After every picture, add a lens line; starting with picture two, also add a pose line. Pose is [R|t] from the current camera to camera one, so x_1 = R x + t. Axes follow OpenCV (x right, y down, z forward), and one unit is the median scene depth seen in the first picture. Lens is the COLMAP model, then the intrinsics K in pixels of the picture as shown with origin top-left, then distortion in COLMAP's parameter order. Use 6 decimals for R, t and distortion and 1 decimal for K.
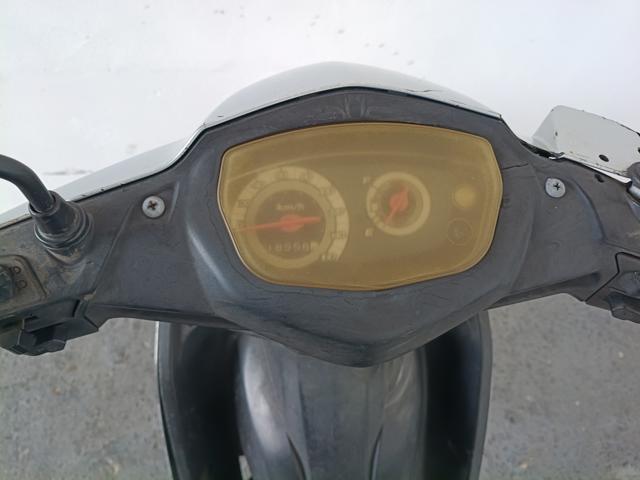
lens RADIAL K [[499.2, 0, 296.1], [0, 499.2, 239.4], [0, 0, 1]] dist [0.004533, 0.011047]
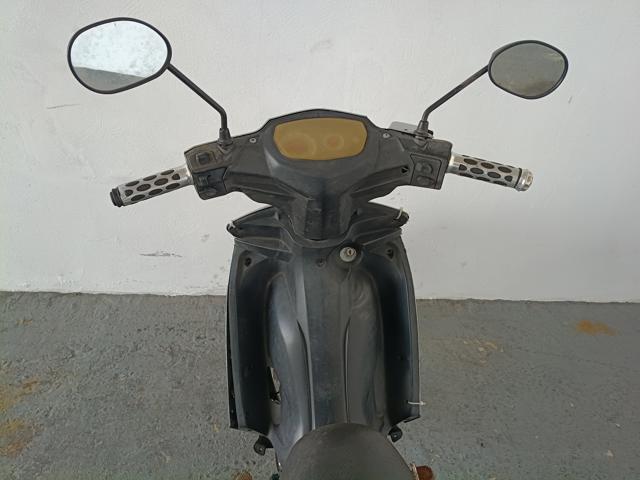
lens RADIAL K [[477.2, 0, 320.0], [0, 477.2, 240.0], [0, 0, 1]] dist [0.088100, 0.004991]
pose [[0.999915, 0.008673, -0.009745, 0.038636], [-0.011595, 0.933214, -0.359133, 0.366177], [0.005980, 0.359215, 0.933236, -0.363422]]
